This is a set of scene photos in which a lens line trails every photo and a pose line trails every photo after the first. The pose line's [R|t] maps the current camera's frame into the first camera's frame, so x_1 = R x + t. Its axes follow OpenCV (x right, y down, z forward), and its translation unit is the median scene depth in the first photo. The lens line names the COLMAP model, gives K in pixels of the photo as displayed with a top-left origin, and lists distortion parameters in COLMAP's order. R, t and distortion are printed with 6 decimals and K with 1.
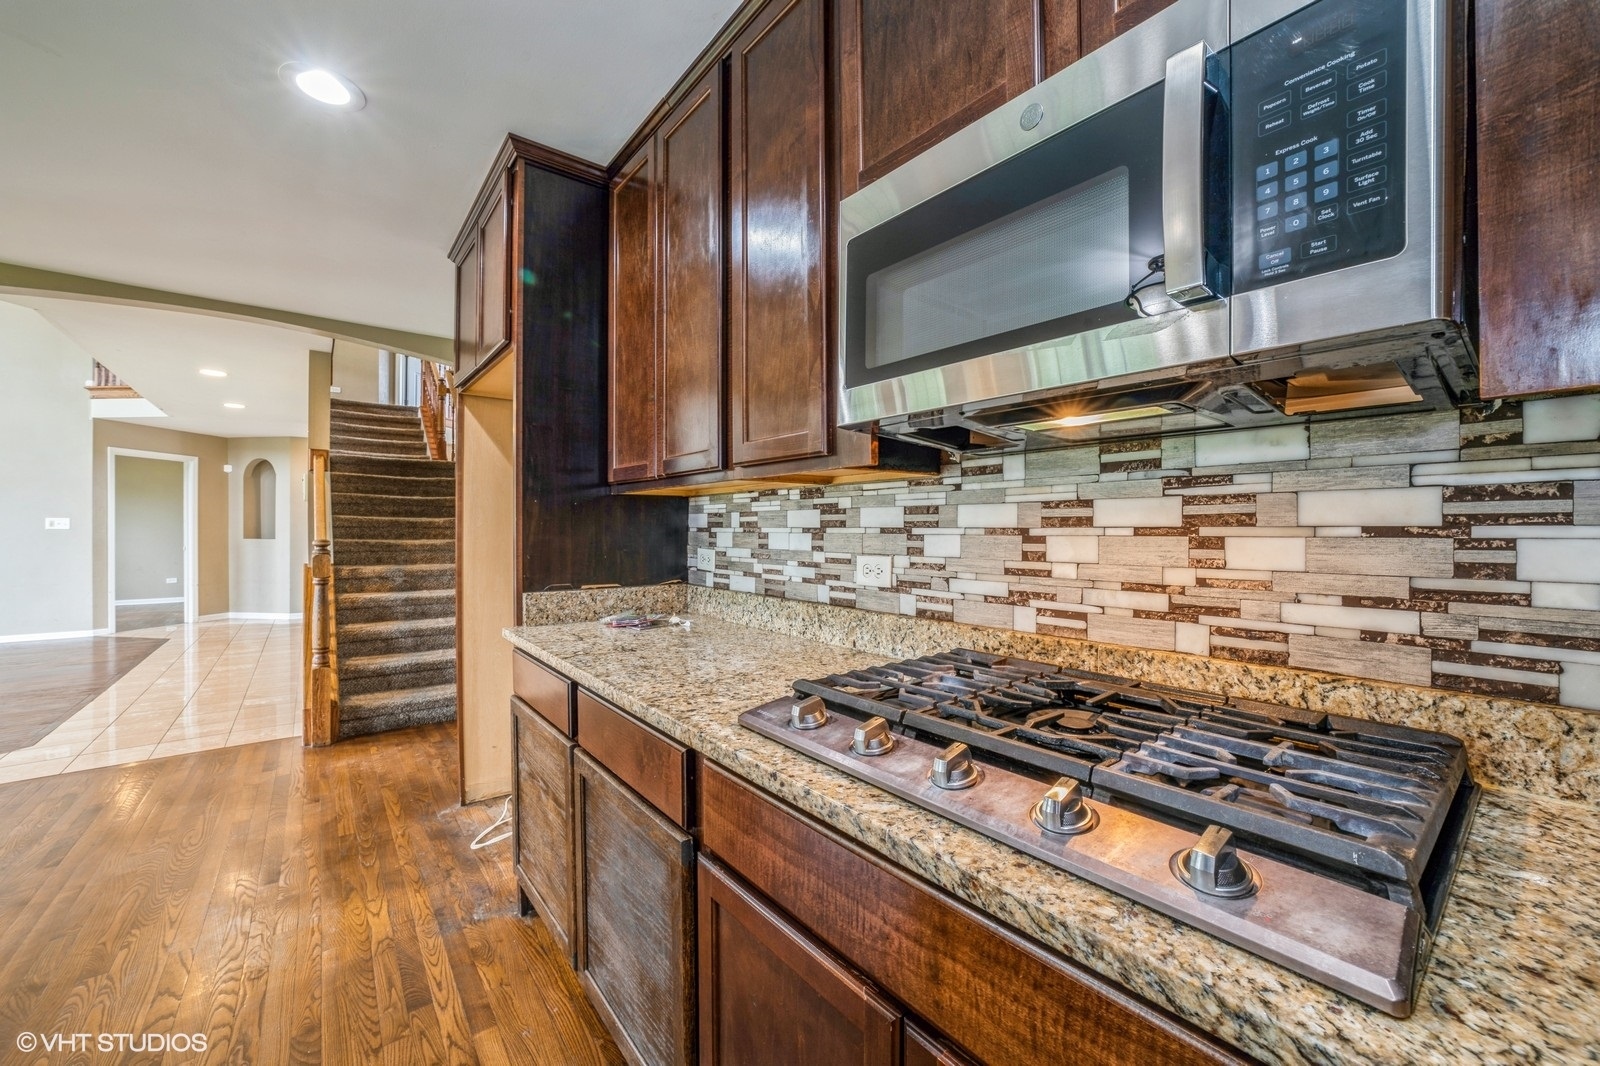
lens RADIAL K [[618.8, 0, 803.8], [0, 618.8, 531.2], [0, 0, 1]] dist [-0.050276, 0.017431]
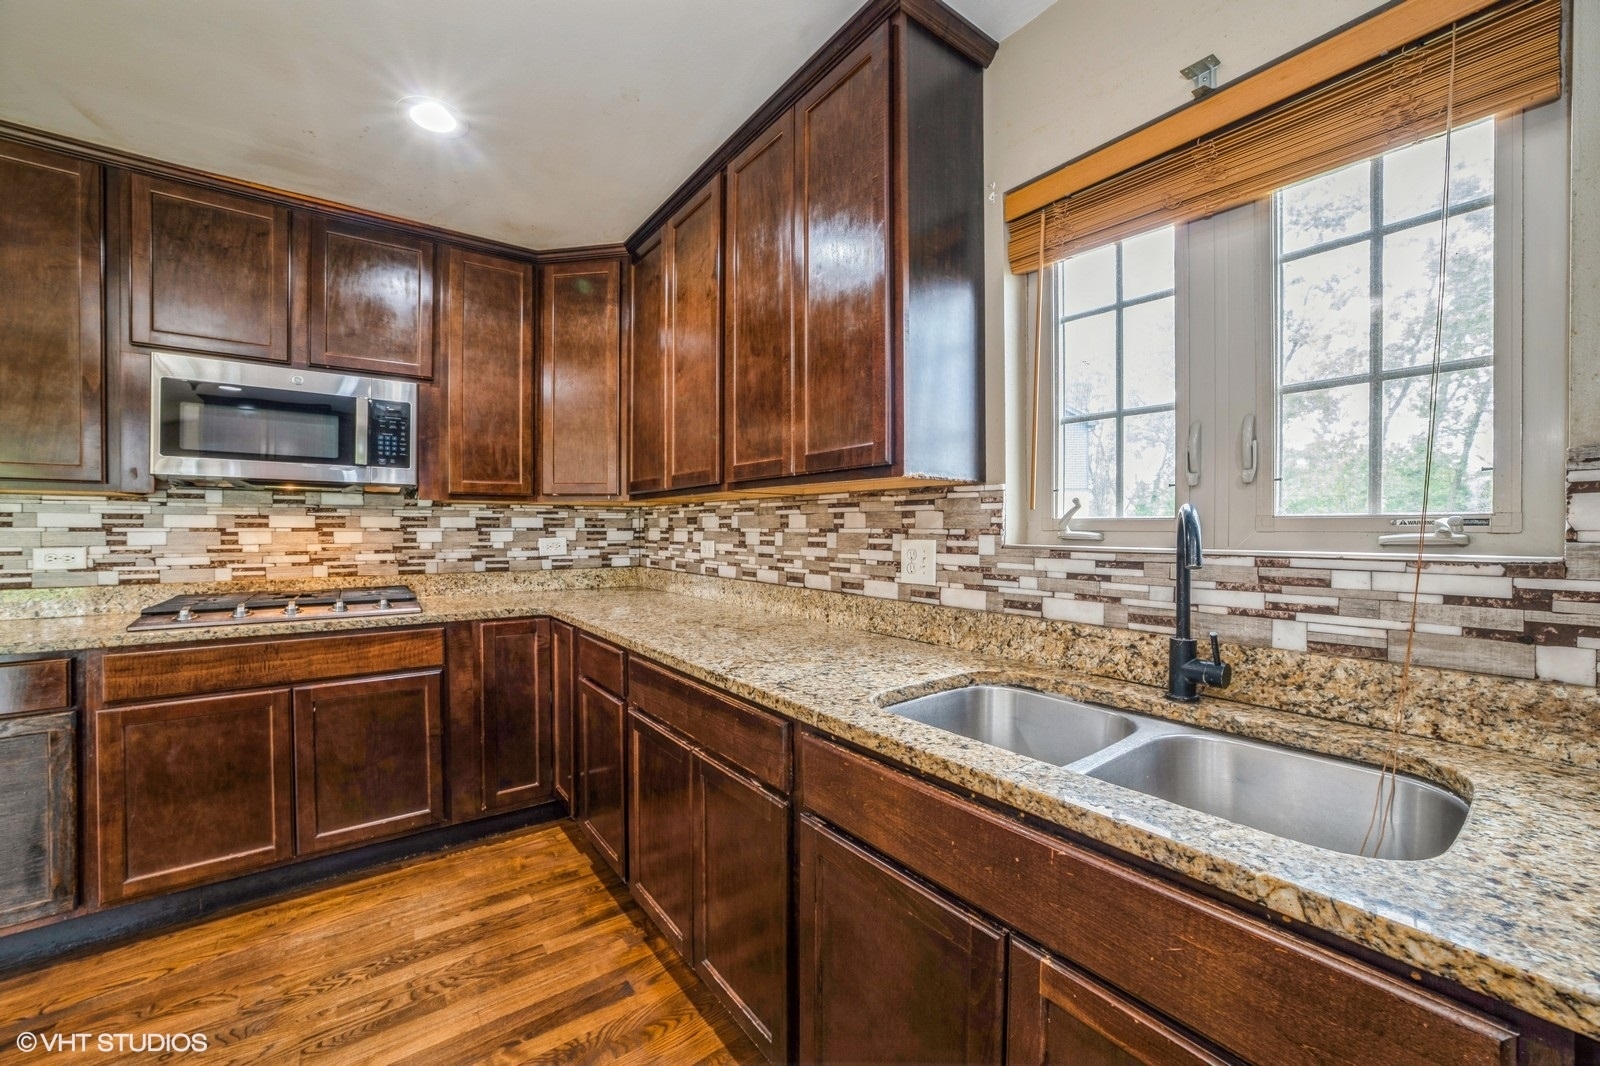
lens RADIAL K [[618.8, 0, 803.8], [0, 618.8, 531.2], [0, 0, 1]] dist [-0.050276, 0.017431]
pose [[0.028495, -0.005848, 0.999577, -1.496164], [-0.000211, 0.999983, 0.005856, -0.006795], [-0.999594, -0.000378, 0.028493, -0.903457]]
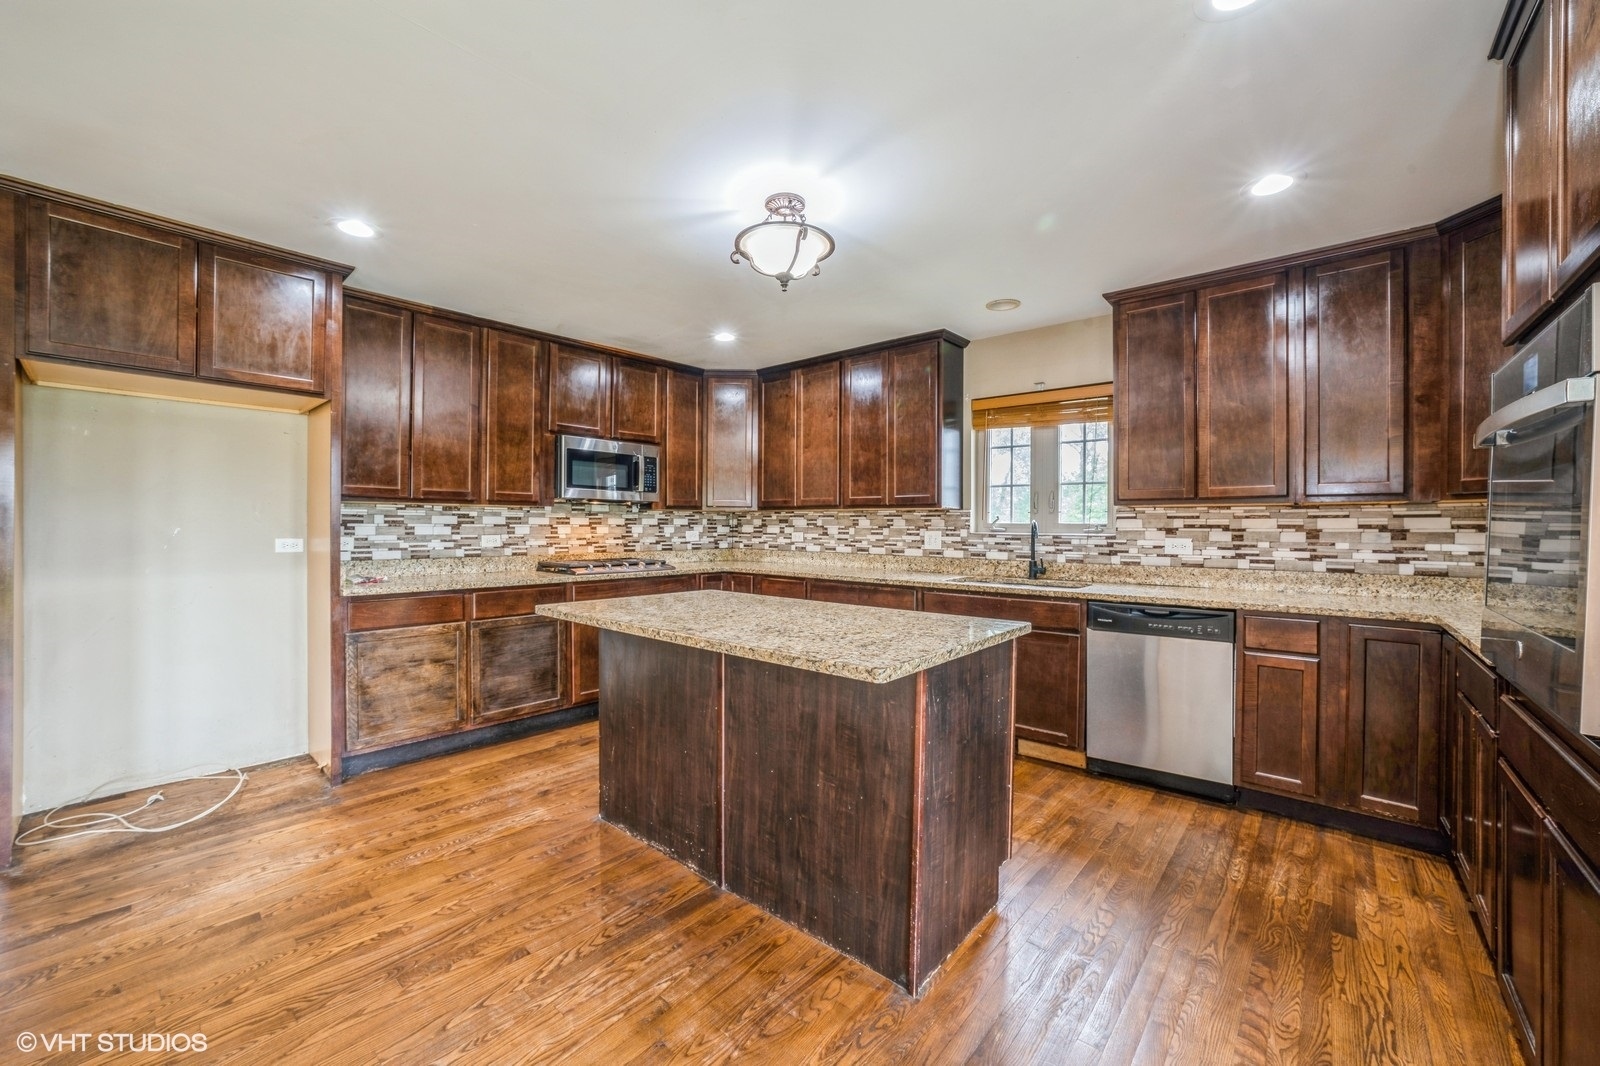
lens RADIAL K [[618.8, 0, 803.8], [0, 618.8, 531.2], [0, 0, 1]] dist [-0.050276, 0.017431]
pose [[-0.190339, -0.012876, 0.981634, -3.353445], [-0.004692, 0.999914, 0.012206, -0.017670], [-0.981707, -0.002283, -0.190384, 0.256156]]
